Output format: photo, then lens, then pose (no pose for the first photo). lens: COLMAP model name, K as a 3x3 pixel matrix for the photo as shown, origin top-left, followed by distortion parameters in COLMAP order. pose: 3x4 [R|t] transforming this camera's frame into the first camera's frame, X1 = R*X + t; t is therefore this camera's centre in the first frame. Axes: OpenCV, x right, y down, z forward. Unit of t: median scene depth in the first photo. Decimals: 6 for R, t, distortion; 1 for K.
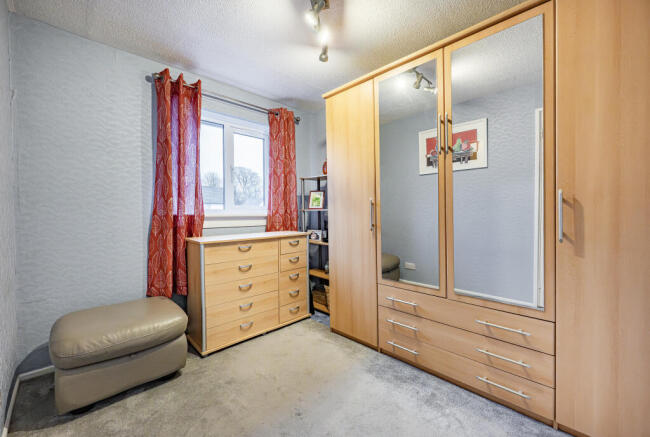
lens RADIAL K [[268.1, 0, 325.0], [0, 268.1, 213.4], [0, 0, 1]] dist [0.010223, -0.000990]
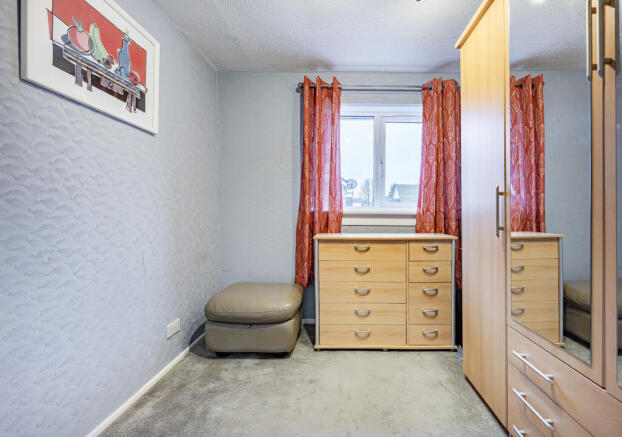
lens RADIAL K [[293.1, 0, 311.7], [0, 293.1, 215.9], [0, 0, 1]] dist [0.001661, -0.000638]
pose [[0.717858, 0.020682, -0.695882, 0.248191], [-0.013801, 0.999785, 0.015478, 0.006690], [0.696052, -0.001508, 0.717990, 0.159204]]
